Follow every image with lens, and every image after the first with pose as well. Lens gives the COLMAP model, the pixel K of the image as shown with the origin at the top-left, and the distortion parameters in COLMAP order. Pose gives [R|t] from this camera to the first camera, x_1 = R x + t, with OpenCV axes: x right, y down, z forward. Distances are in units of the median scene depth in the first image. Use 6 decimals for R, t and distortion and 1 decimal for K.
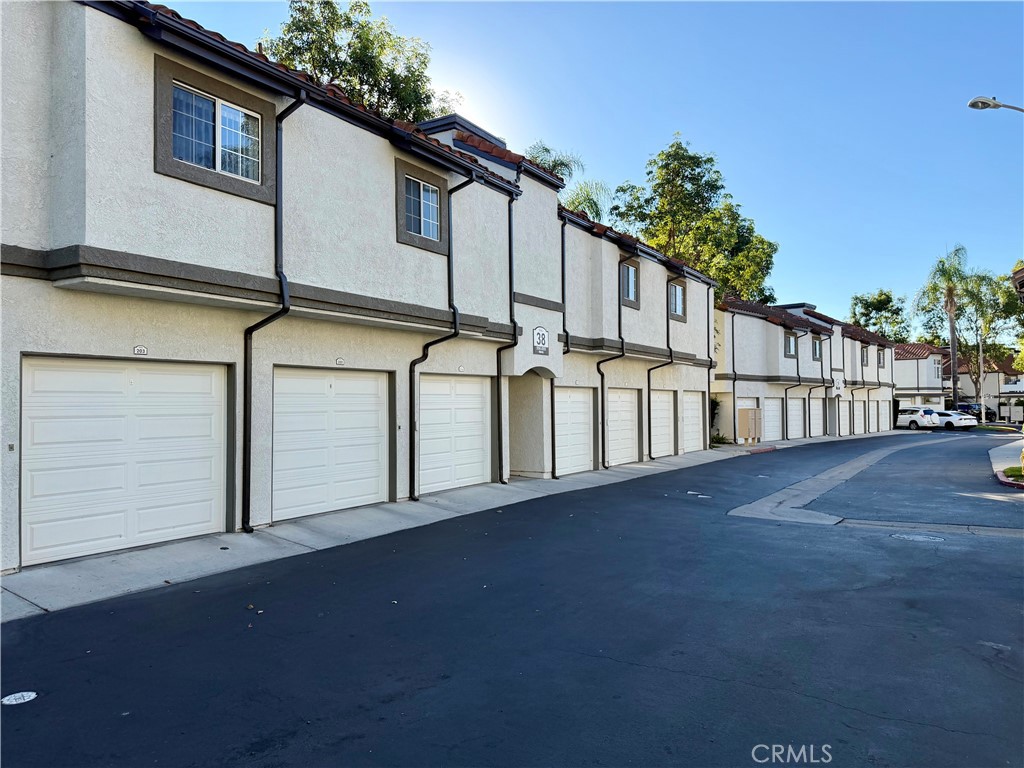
lens RADIAL K [[717.1, 0, 512.0], [0, 717.1, 384.0], [0, 0, 1]] dist [0.004611, -0.004558]
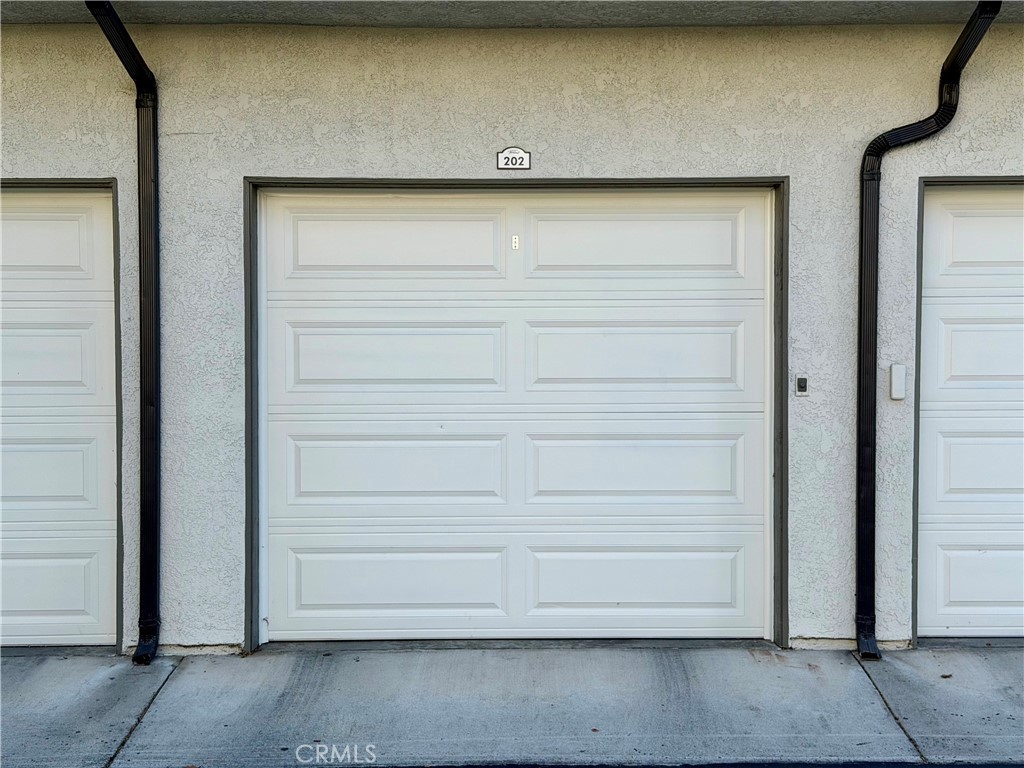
lens RADIAL K [[1702.8, 0, 511.8], [0, 1702.8, 431.3], [0, 0, 1]] dist [0.209054, -0.040306]
pose [[0.538714, 0.071918, -0.839413, 0.340425], [0.021900, 0.994818, 0.099288, 0.010163], [0.842204, -0.071871, 0.534347, 0.544426]]
